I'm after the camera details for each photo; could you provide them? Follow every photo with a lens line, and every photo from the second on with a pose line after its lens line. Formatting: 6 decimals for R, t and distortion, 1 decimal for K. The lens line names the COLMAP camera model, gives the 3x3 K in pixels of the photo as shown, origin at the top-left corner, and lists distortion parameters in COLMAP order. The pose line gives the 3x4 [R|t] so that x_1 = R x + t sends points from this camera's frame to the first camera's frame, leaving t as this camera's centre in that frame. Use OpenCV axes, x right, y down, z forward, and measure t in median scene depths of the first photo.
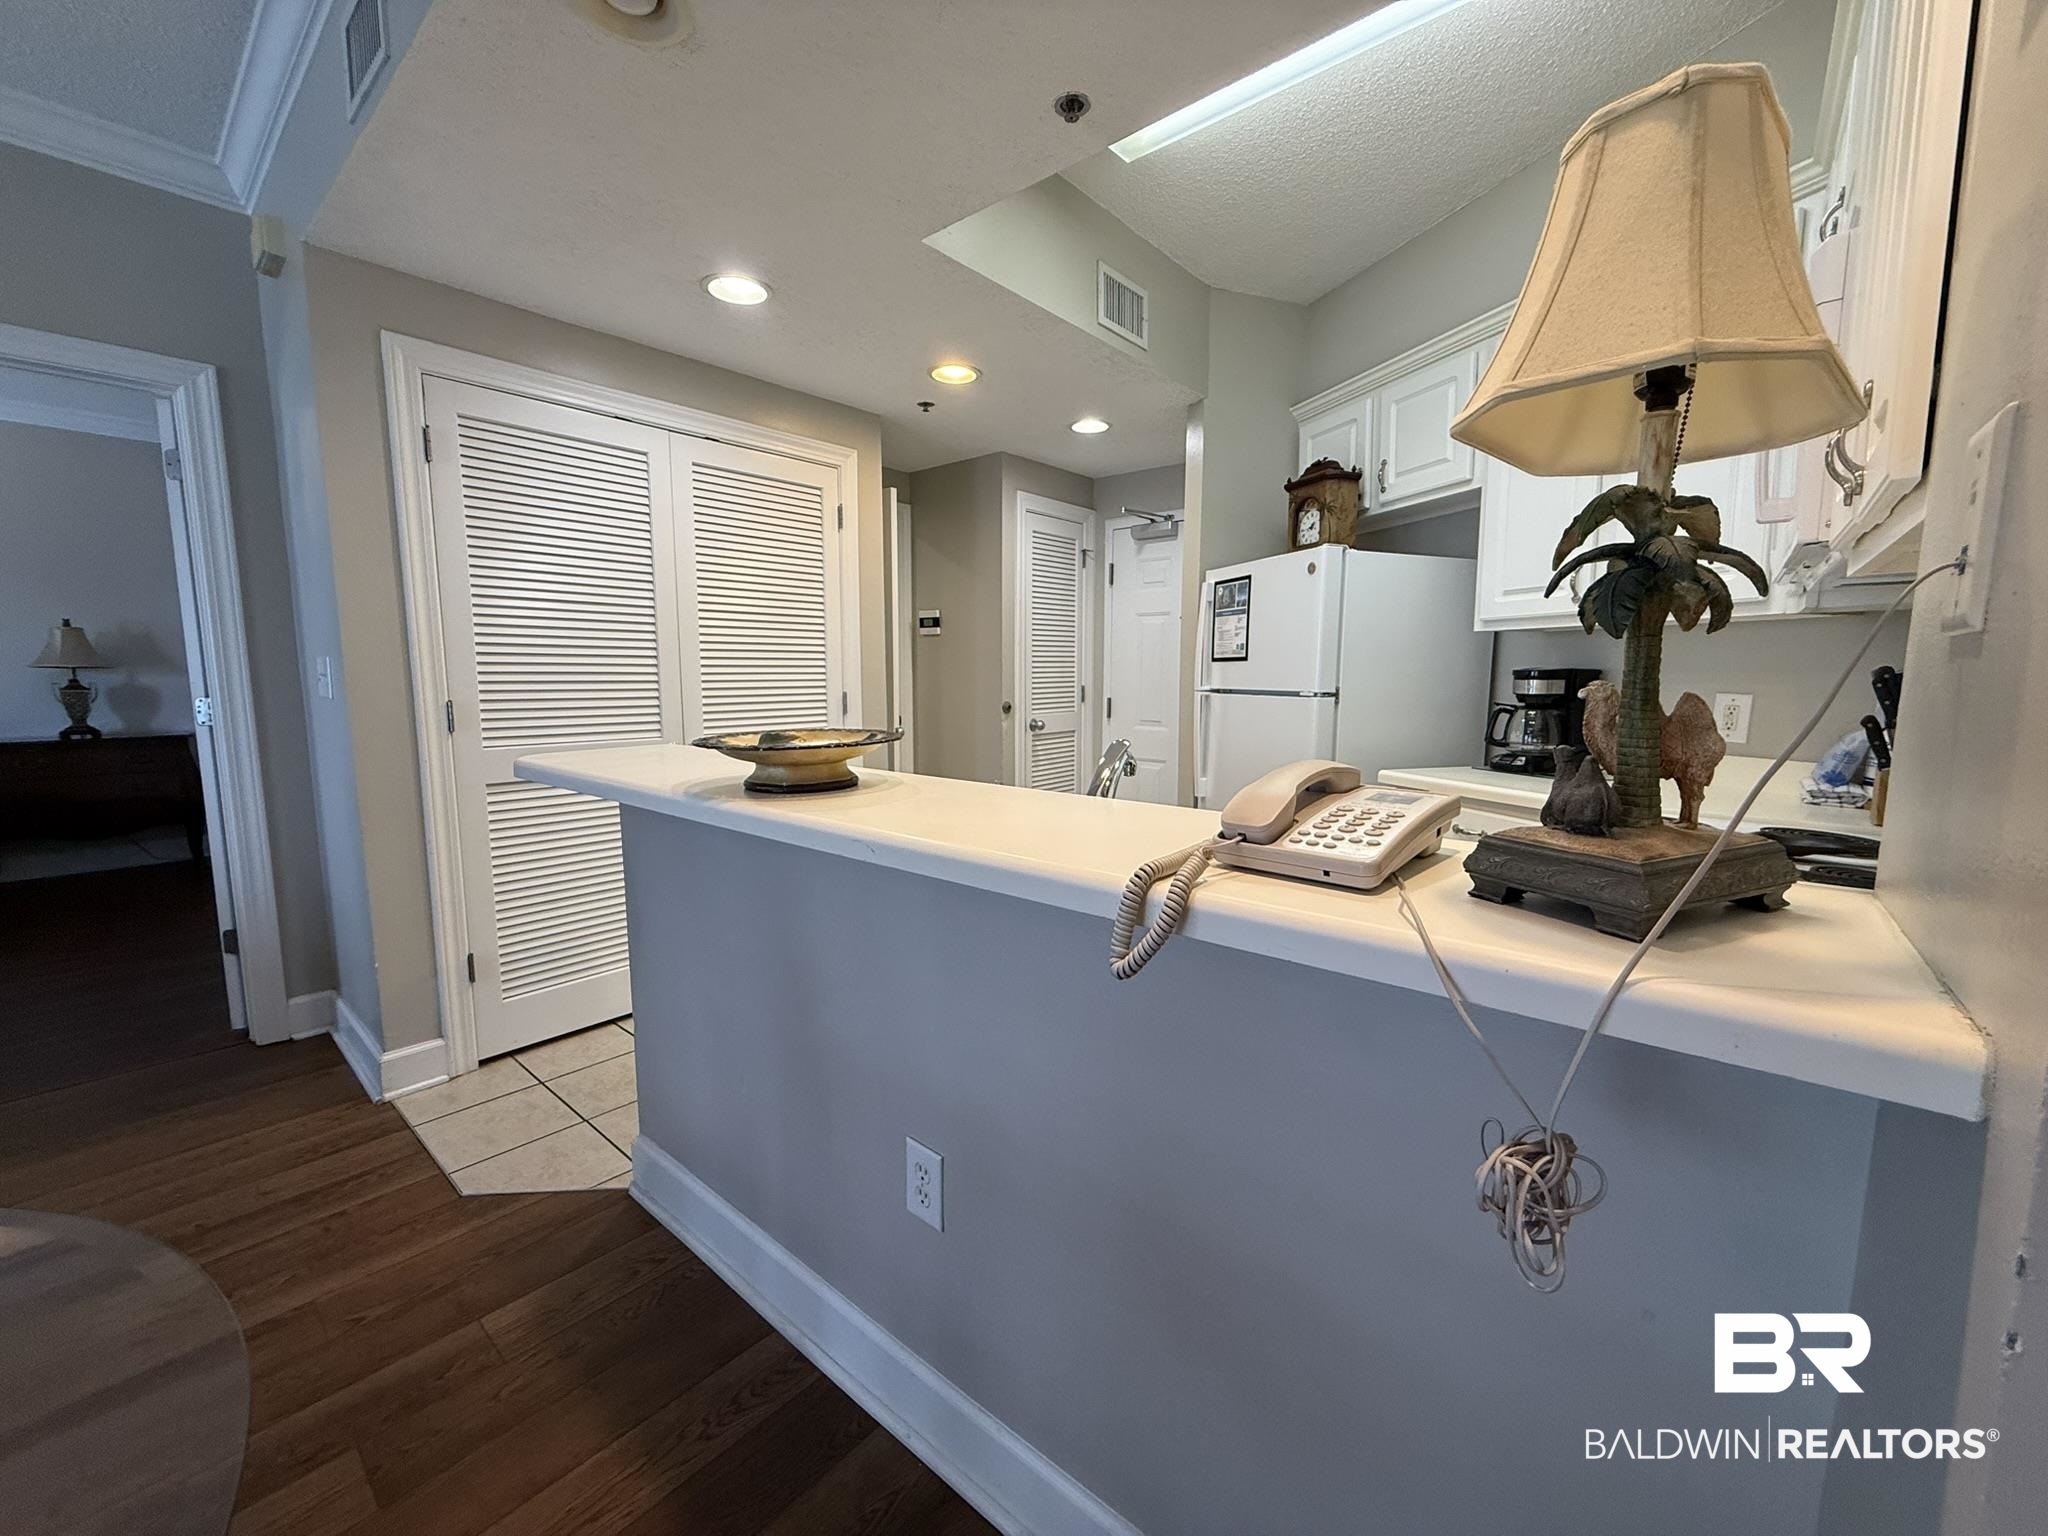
lens RADIAL K [[814.5, 0, 1018.9], [0, 814.5, 771.0], [0, 0, 1]] dist [0.001464, -0.000141]
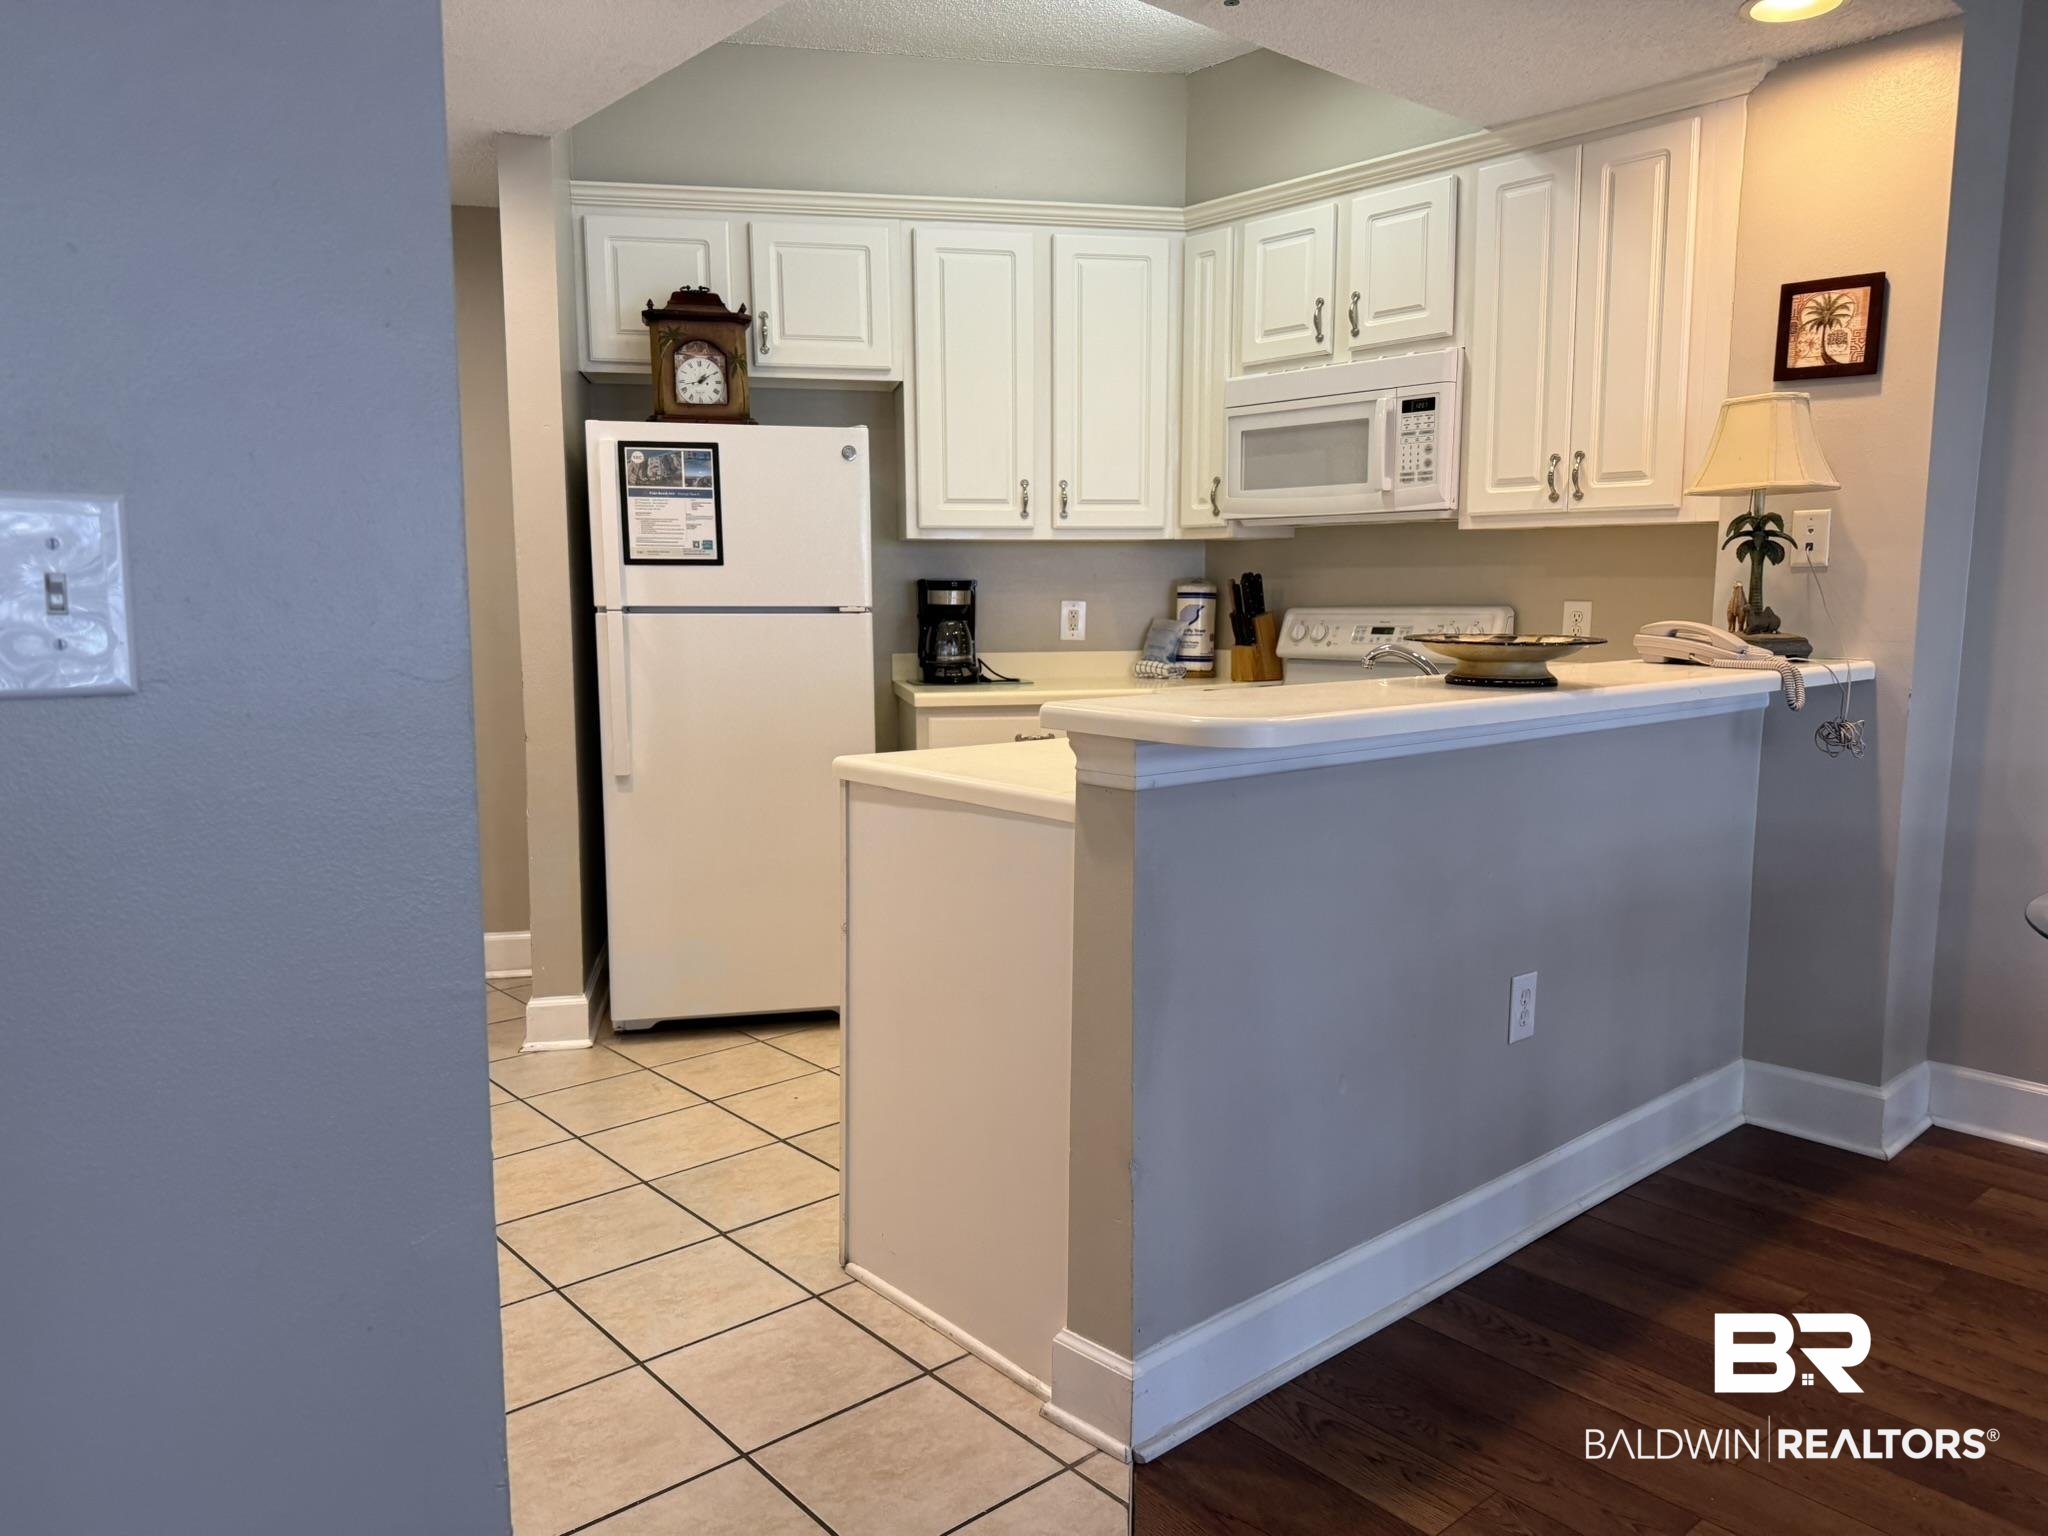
lens RADIAL K [[1439.2, 0, 1018.5], [0, 1439.2, 779.9], [0, 0, 1]] dist [0.106927, -0.155276]
pose [[0.156263, -0.129542, 0.979184, -0.940949], [0.121519, 0.986352, 0.111098, -0.059501], [-0.980212, 0.101629, 0.169872, 0.552225]]
